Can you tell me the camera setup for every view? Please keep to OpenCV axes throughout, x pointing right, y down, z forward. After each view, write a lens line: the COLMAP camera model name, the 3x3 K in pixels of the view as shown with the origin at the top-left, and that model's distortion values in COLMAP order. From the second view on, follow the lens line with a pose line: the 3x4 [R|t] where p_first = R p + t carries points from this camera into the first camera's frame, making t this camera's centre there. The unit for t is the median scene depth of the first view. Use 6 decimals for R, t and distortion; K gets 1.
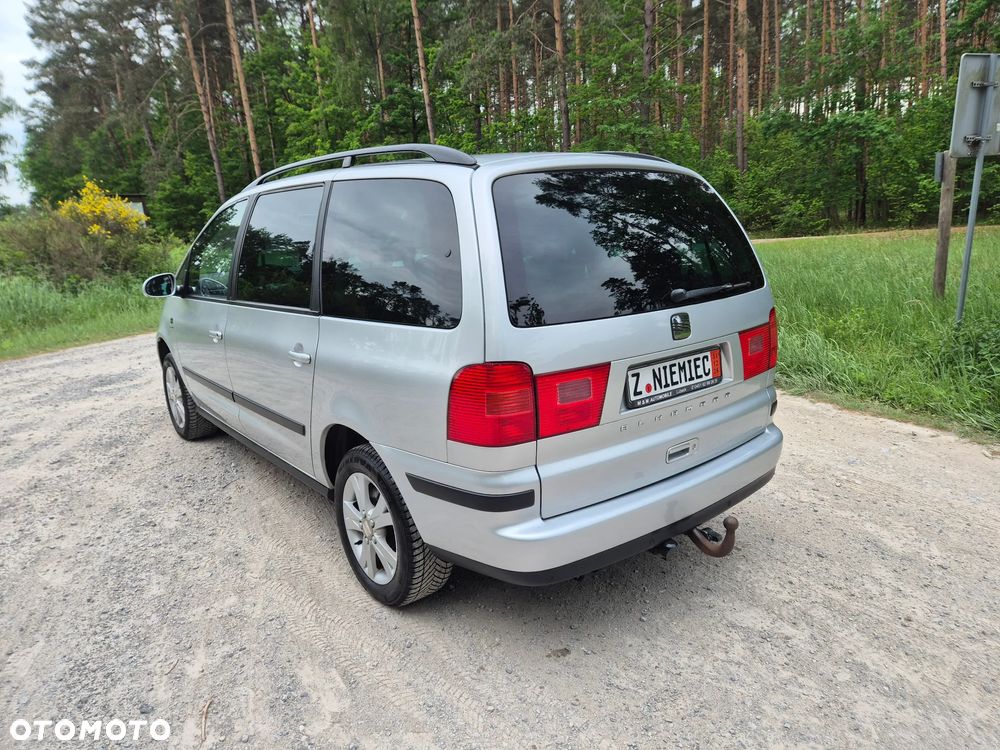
lens RADIAL K [[671.1, 0, 509.9], [0, 671.1, 383.5], [0, 0, 1]] dist [0.068817, -0.059335]
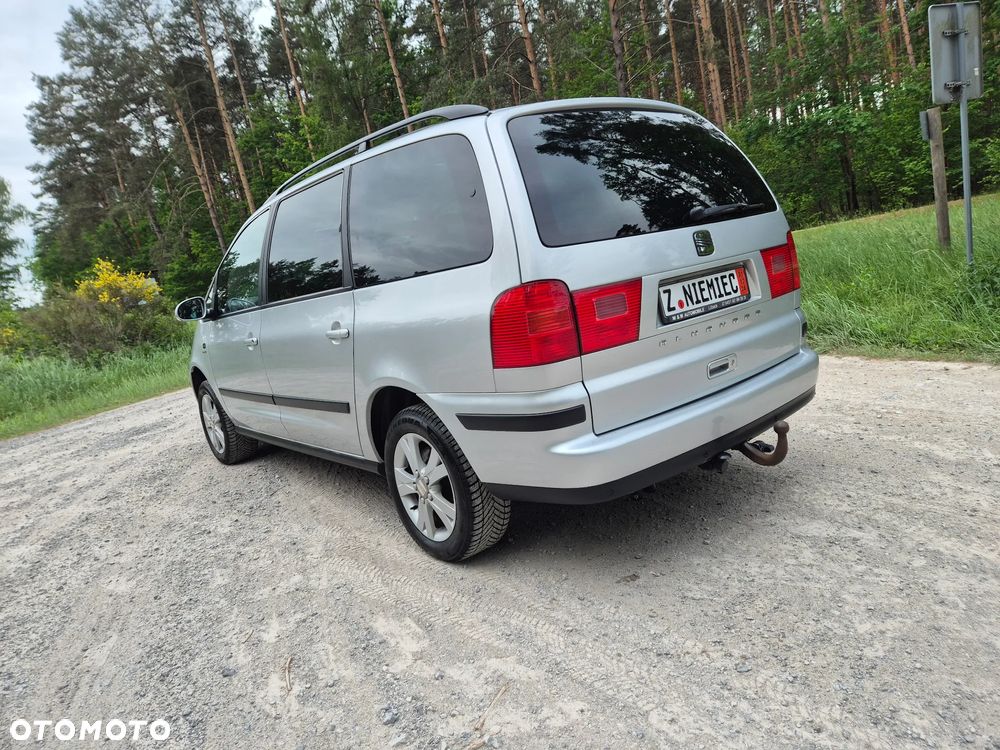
lens RADIAL K [[668.7, 0, 512.2], [0, 668.7, 373.5], [0, 0, 1]] dist [0.081980, -0.075246]
pose [[0.992231, -0.123526, -0.014769, -0.038010], [0.122142, 0.989832, -0.072895, 0.126304], [0.023624, 0.070524, 0.997230, -0.014330]]
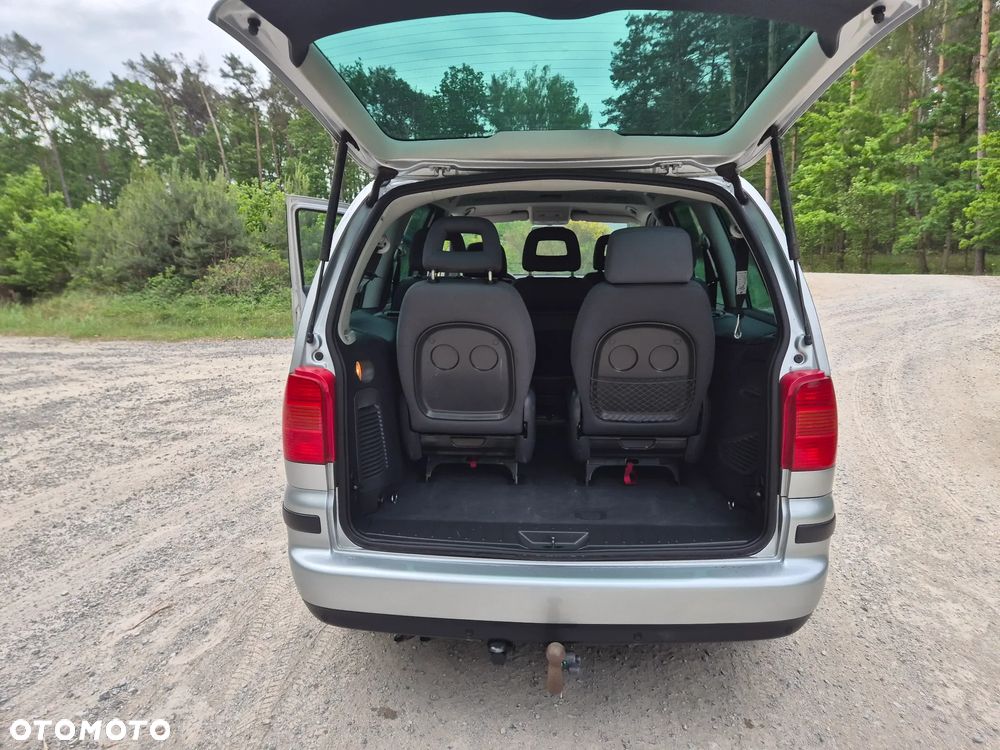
lens RADIAL K [[670.3, 0, 515.7], [0, 670.3, 367.1], [0, 0, 1]] dist [0.074702, -0.068152]
pose [[0.744539, 0.158077, -0.648594, 0.601570], [-0.183388, 0.982614, 0.028969, -0.091148], [0.641896, 0.097376, 0.760583, 0.321848]]
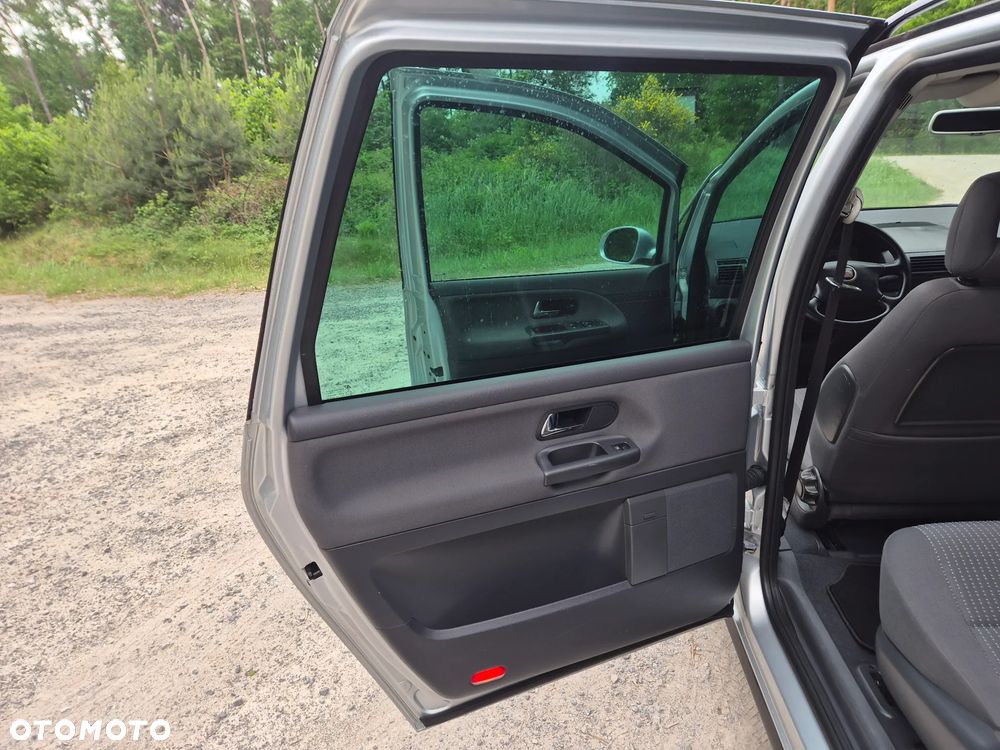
lens RADIAL K [[668.7, 0, 512.2], [0, 668.7, 373.5], [0, 0, 1]] dist [0.081980, -0.075246]
pose [[0.740274, 0.222373, -0.634463, -0.323126], [-0.133215, 0.973520, 0.185778, -0.196994], [0.658975, -0.053007, 0.750295, 0.718880]]
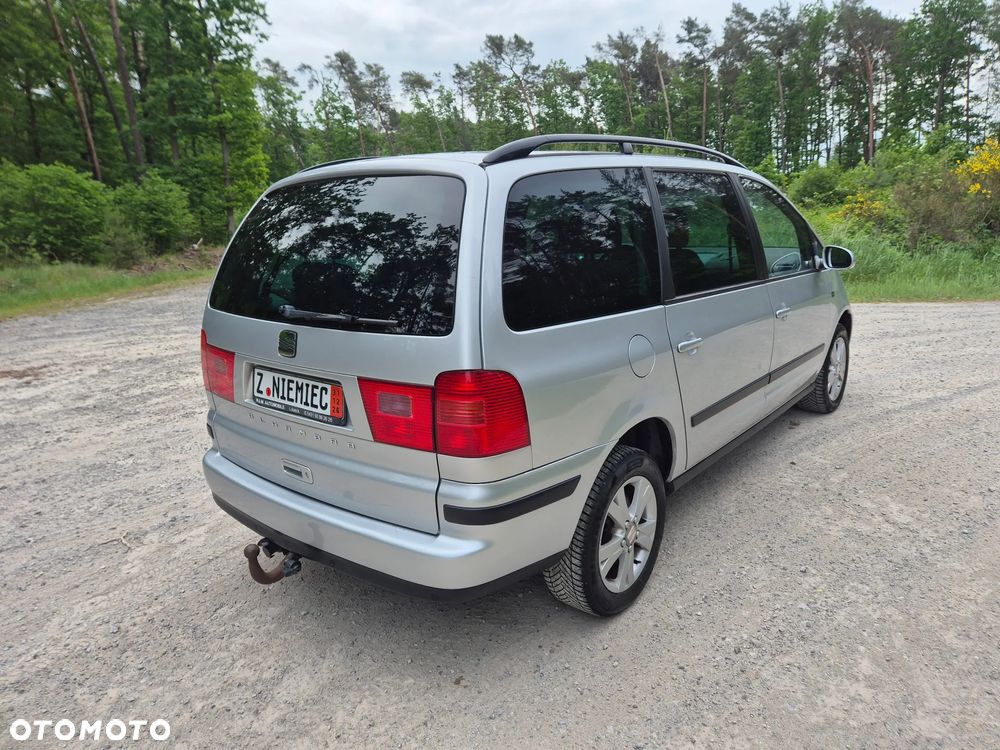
lens RADIAL K [[668.7, 0, 512.2], [0, 668.7, 373.5], [0, 0, 1]] dist [0.081980, -0.075246]
pose [[0.208282, 0.261538, -0.942452, 1.043615], [-0.207590, 0.953452, 0.218713, -0.270841], [0.955785, 0.150090, 0.252880, 0.895382]]
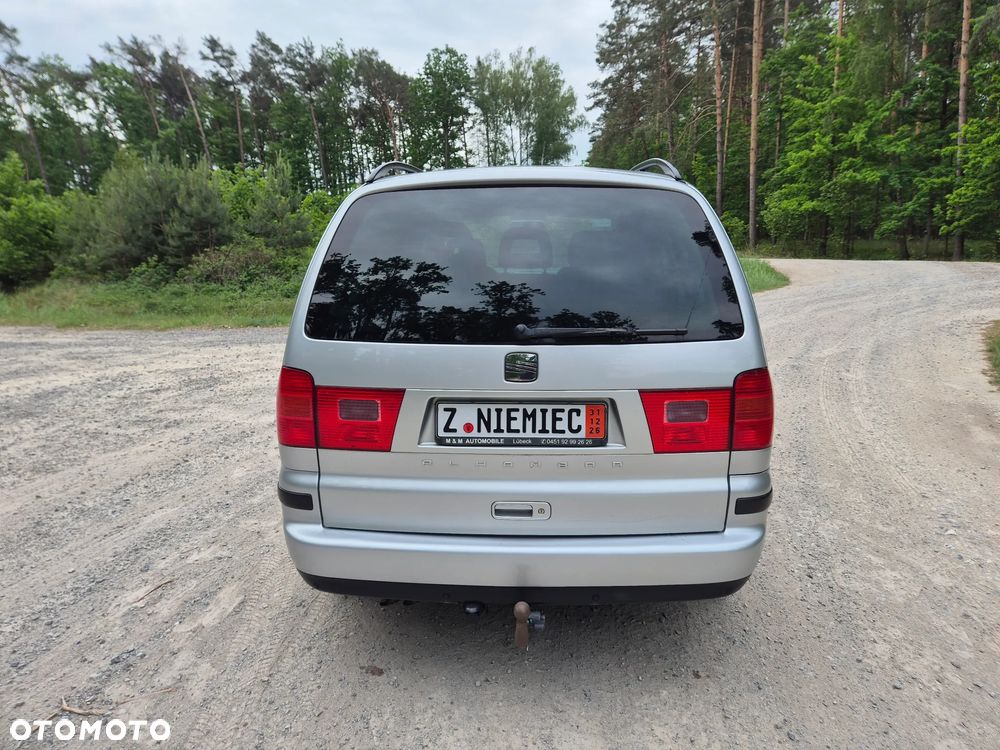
lens RADIAL K [[668.7, 0, 512.2], [0, 668.7, 373.5], [0, 0, 1]] dist [0.081980, -0.075246]
pose [[0.754605, 0.173093, -0.632937, 0.659878], [-0.178817, 0.982319, 0.055450, -0.102490], [0.631344, 0.071337, 0.772215, 0.277777]]
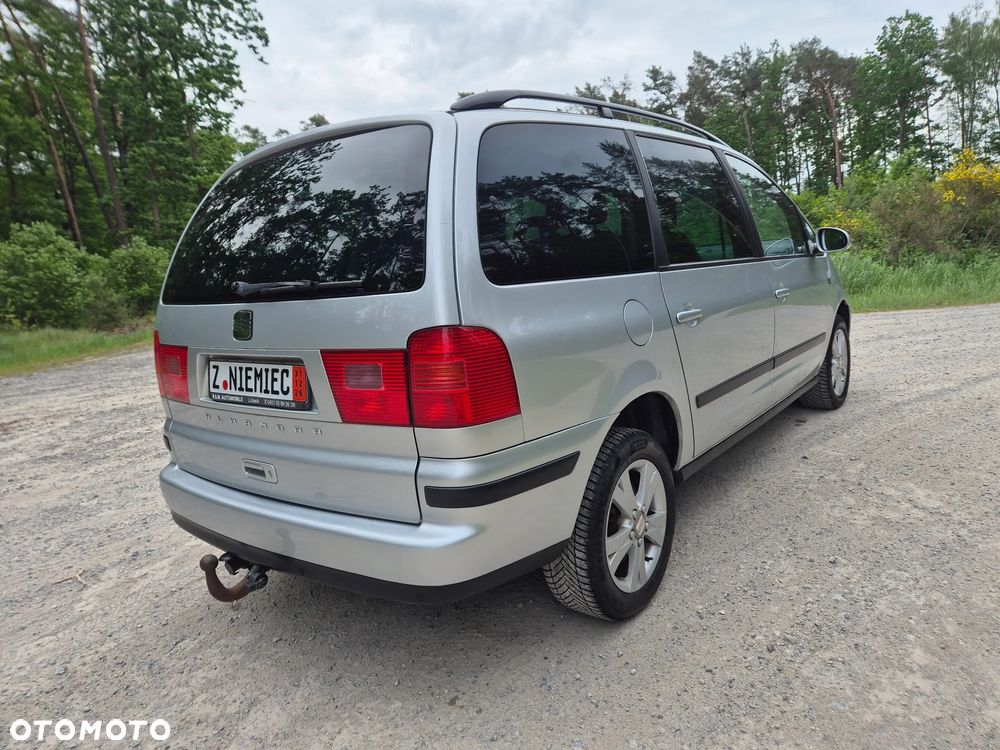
lens RADIAL K [[668.4, 0, 507.1], [0, 668.4, 374.8], [0, 0, 1]] dist [0.084603, -0.079714]
pose [[0.229200, 0.184176, -0.955796, 0.982160], [-0.155138, 0.976296, 0.150925, -0.172937], [0.960937, 0.113688, 0.252340, 0.932425]]
